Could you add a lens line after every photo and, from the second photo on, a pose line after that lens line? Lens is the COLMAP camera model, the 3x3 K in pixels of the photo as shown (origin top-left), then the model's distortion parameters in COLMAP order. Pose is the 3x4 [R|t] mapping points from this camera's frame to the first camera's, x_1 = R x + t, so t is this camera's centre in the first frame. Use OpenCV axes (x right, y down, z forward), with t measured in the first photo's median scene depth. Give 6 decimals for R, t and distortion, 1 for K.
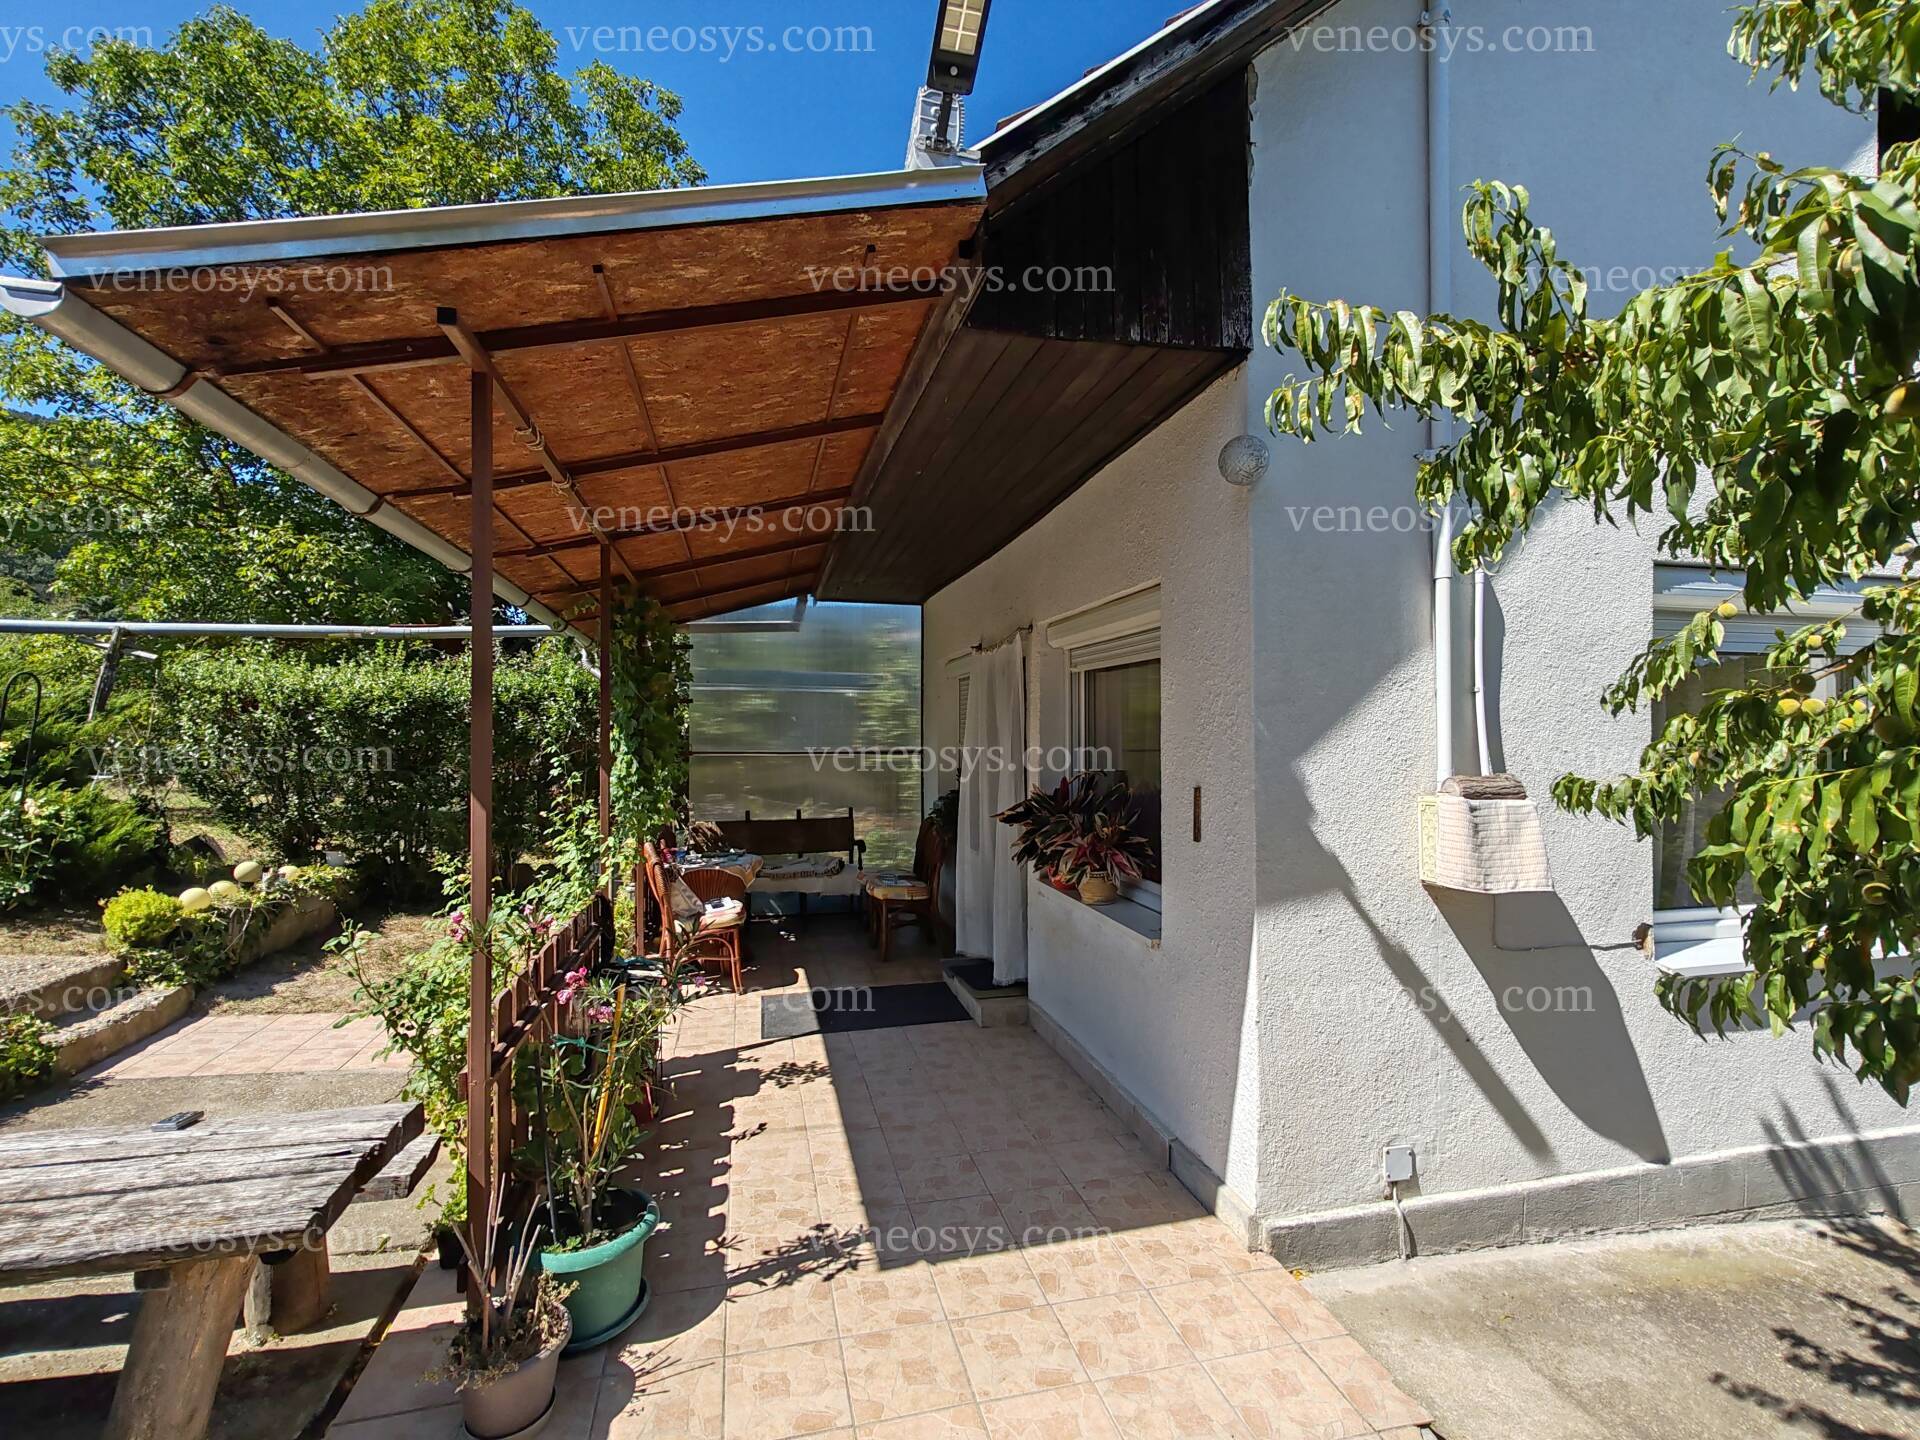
lens RADIAL K [[873.6, 0, 961.6], [0, 873.6, 725.2], [0, 0, 1]] dist [0.000635, 0.001995]
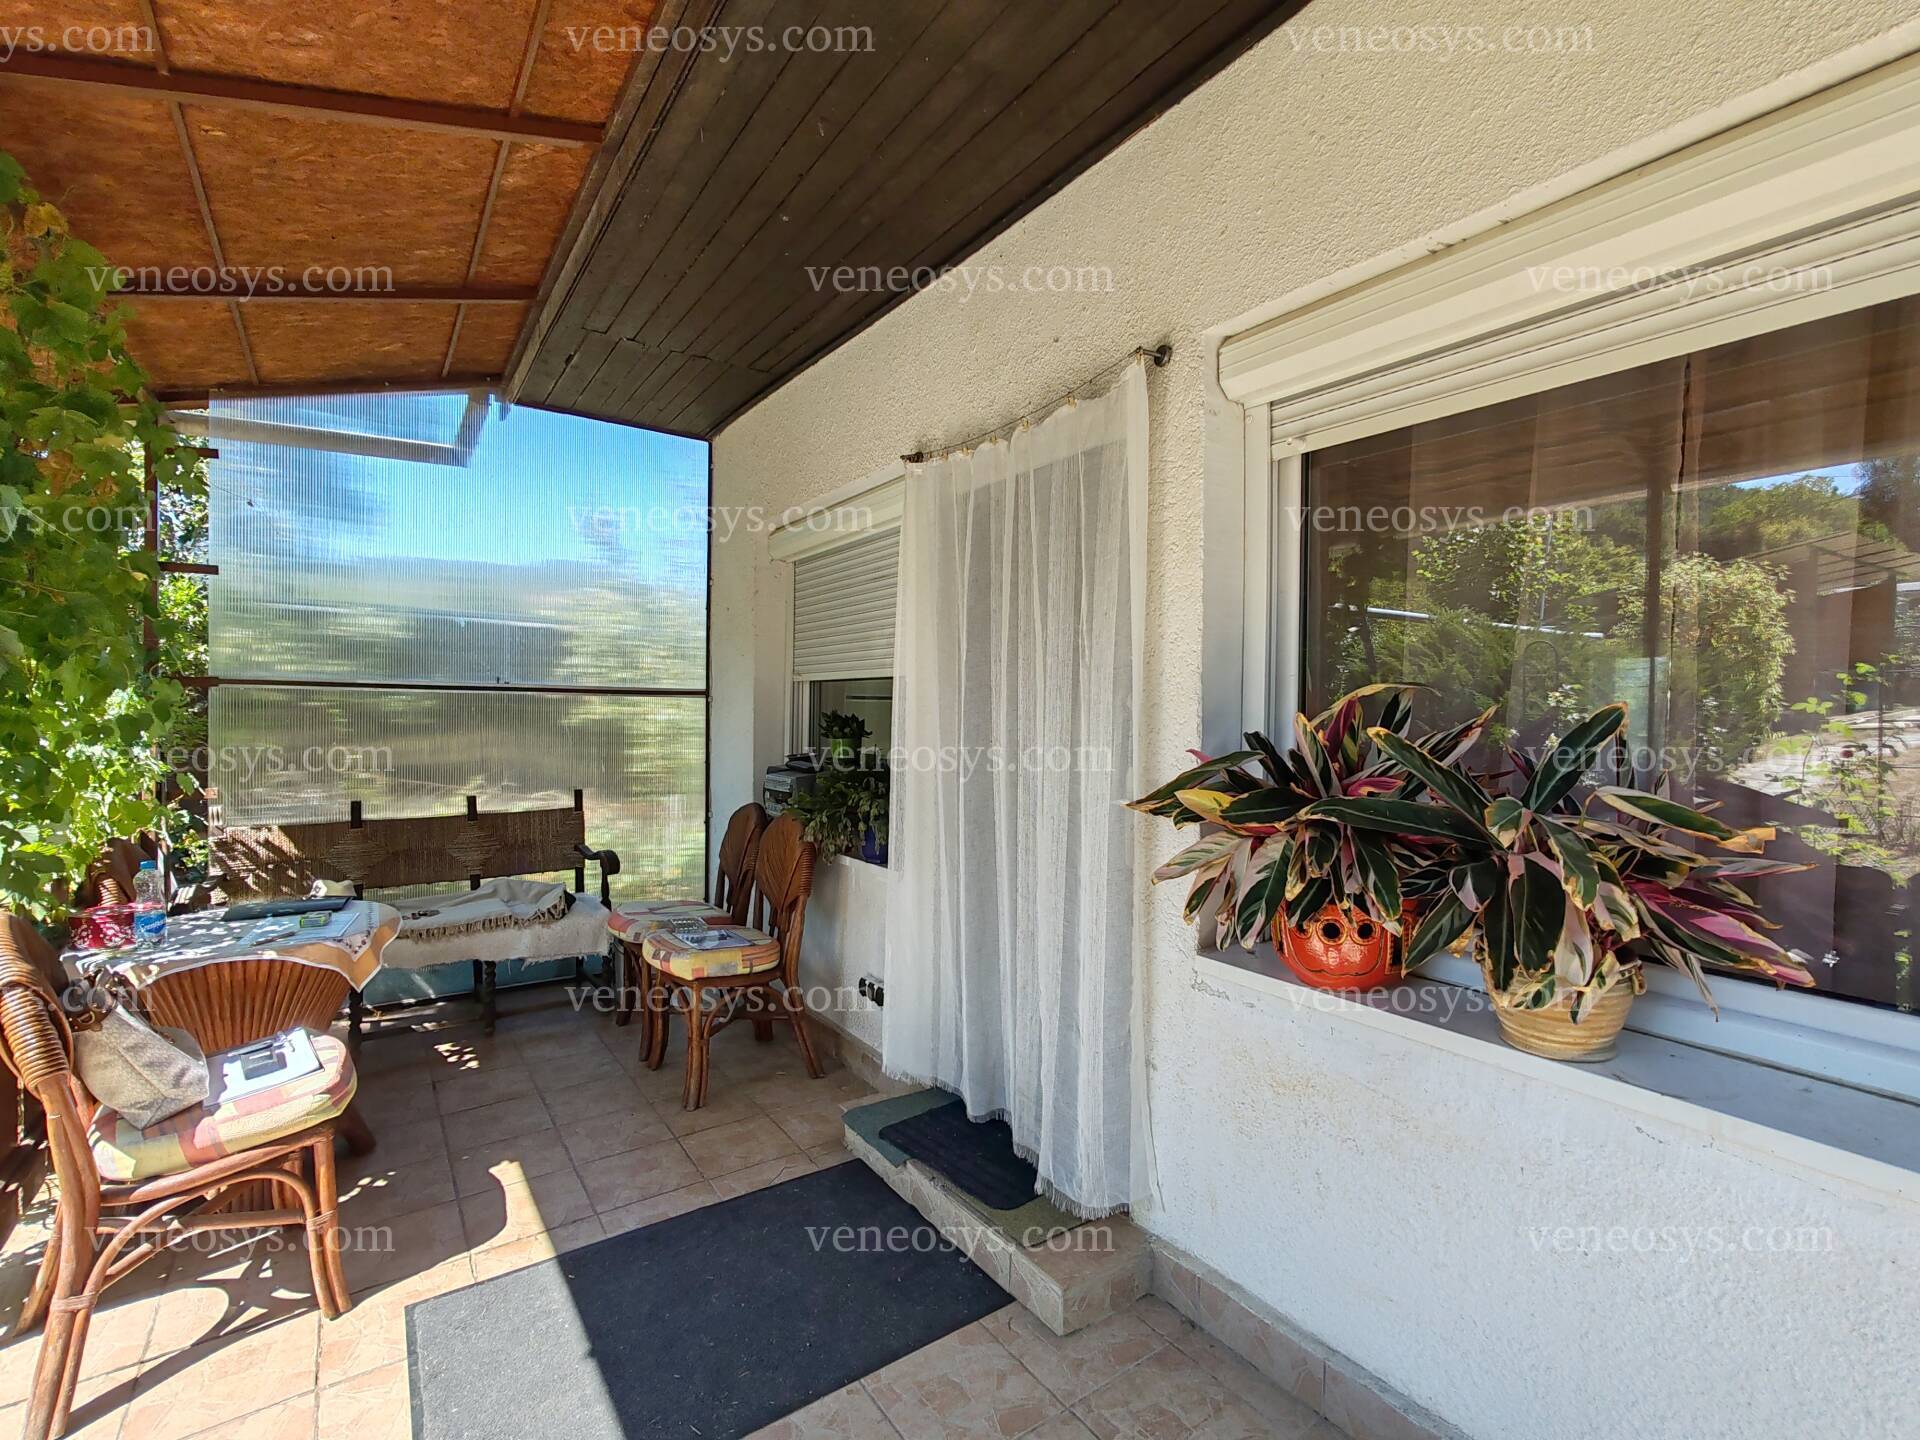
lens RADIAL K [[873.6, 0, 951.1], [0, 873.6, 719.1], [0, 0, 1]] dist [0.000635, 0.001995]
pose [[0.936400, 0.004139, 0.350910, -0.139997], [-0.011007, 0.999785, 0.017579, 0.051916], [-0.350762, -0.020324, 0.936244, 0.563383]]
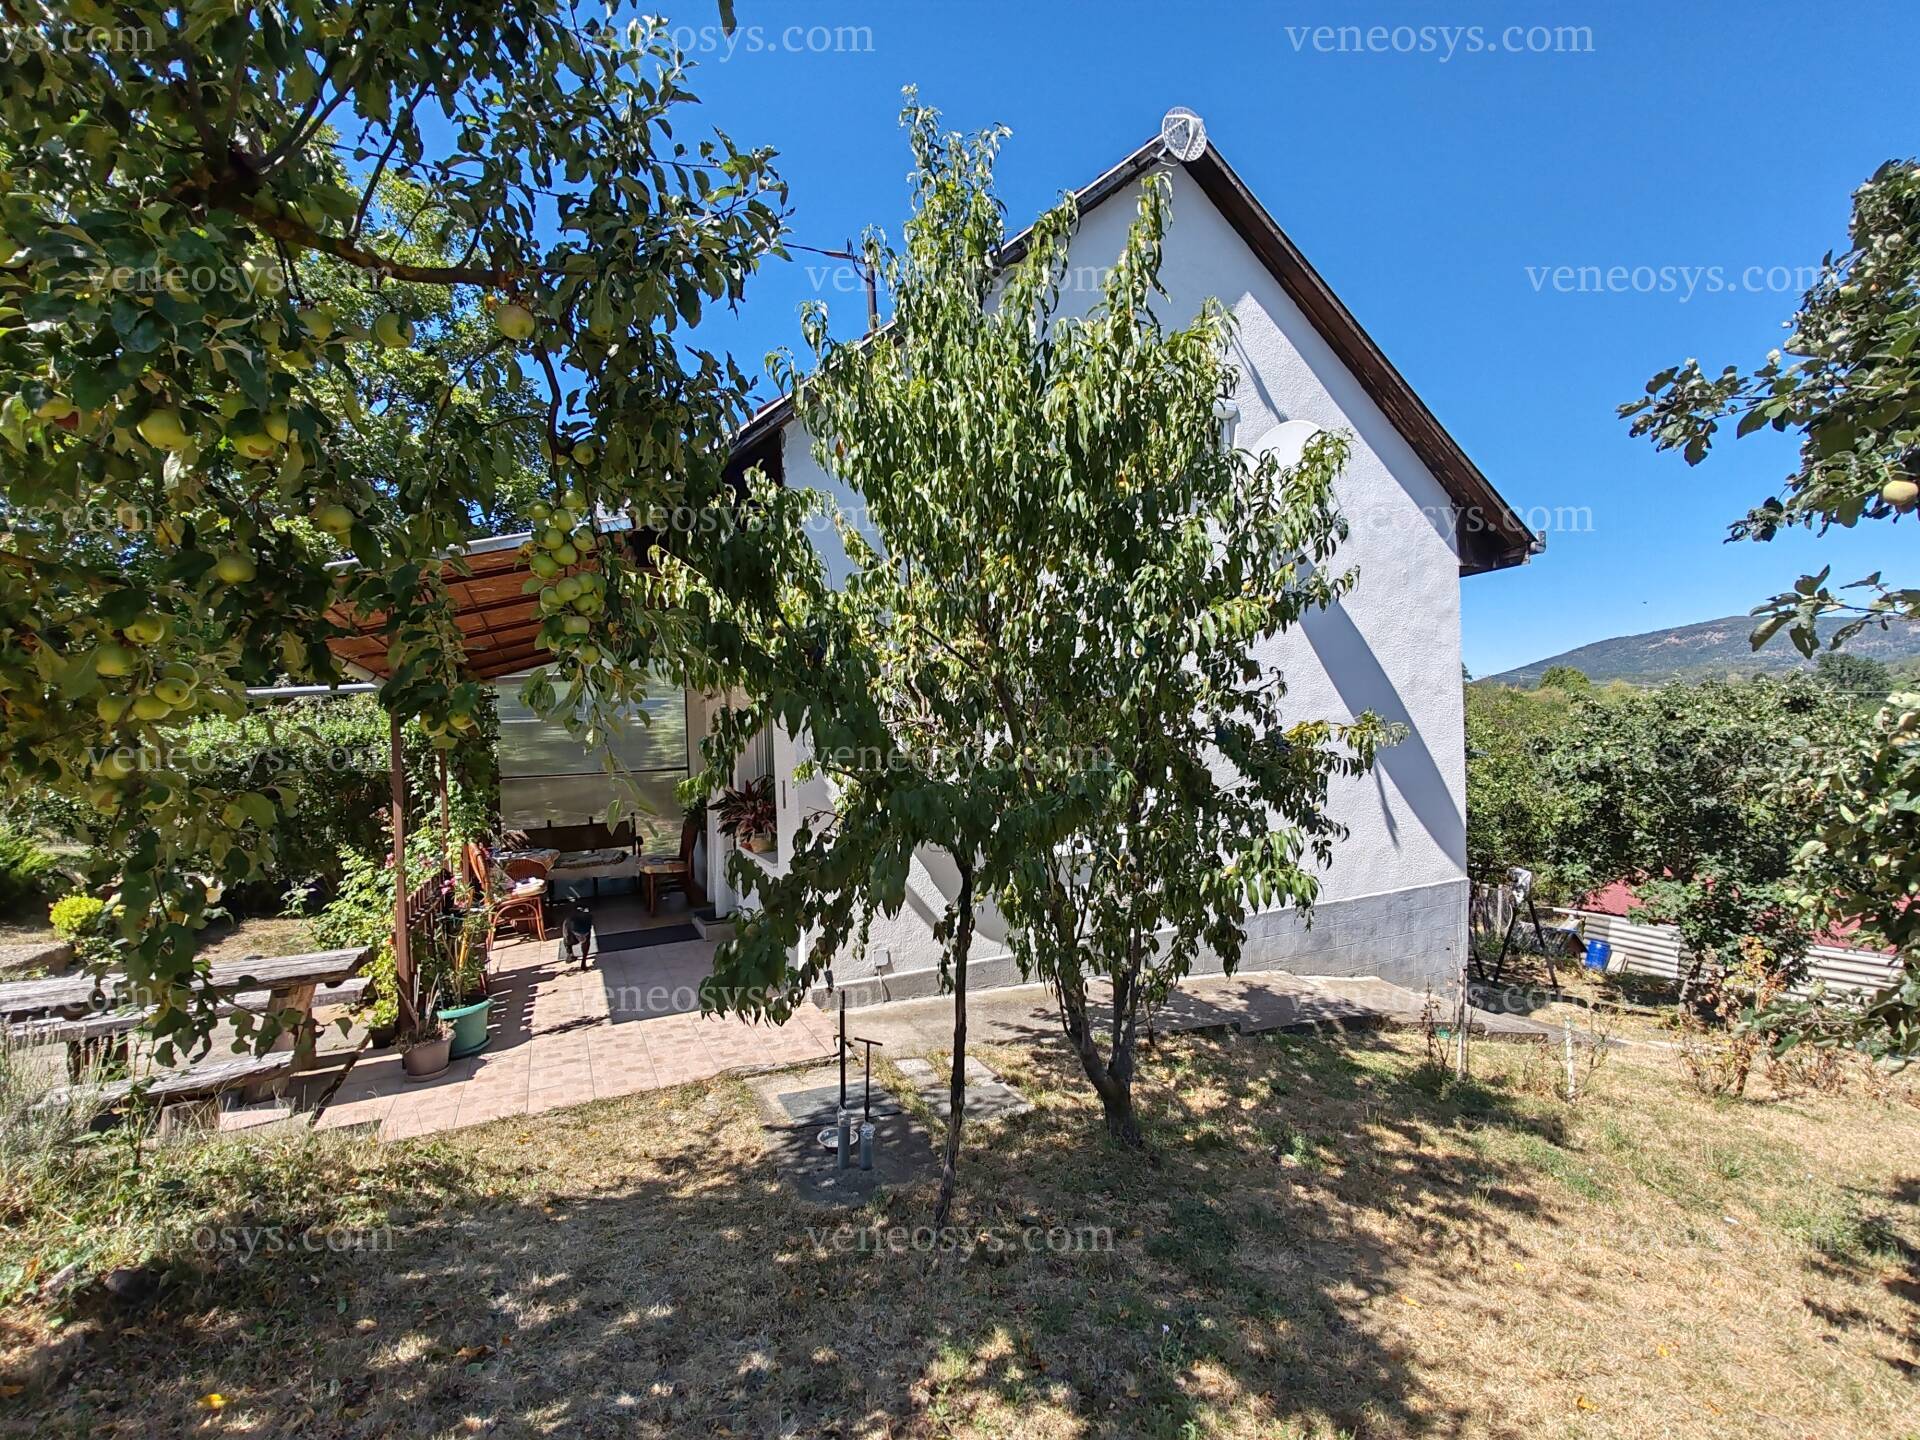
lens RADIAL K [[873.6, 0, 958.0], [0, 873.6, 722.8], [0, 0, 1]] dist [0.000635, 0.001995]
pose [[0.982003, -0.039713, 0.184641, 0.164882], [0.042306, 0.999053, -0.010124, -0.011844], [-0.184064, 0.017753, 0.982754, -0.549155]]
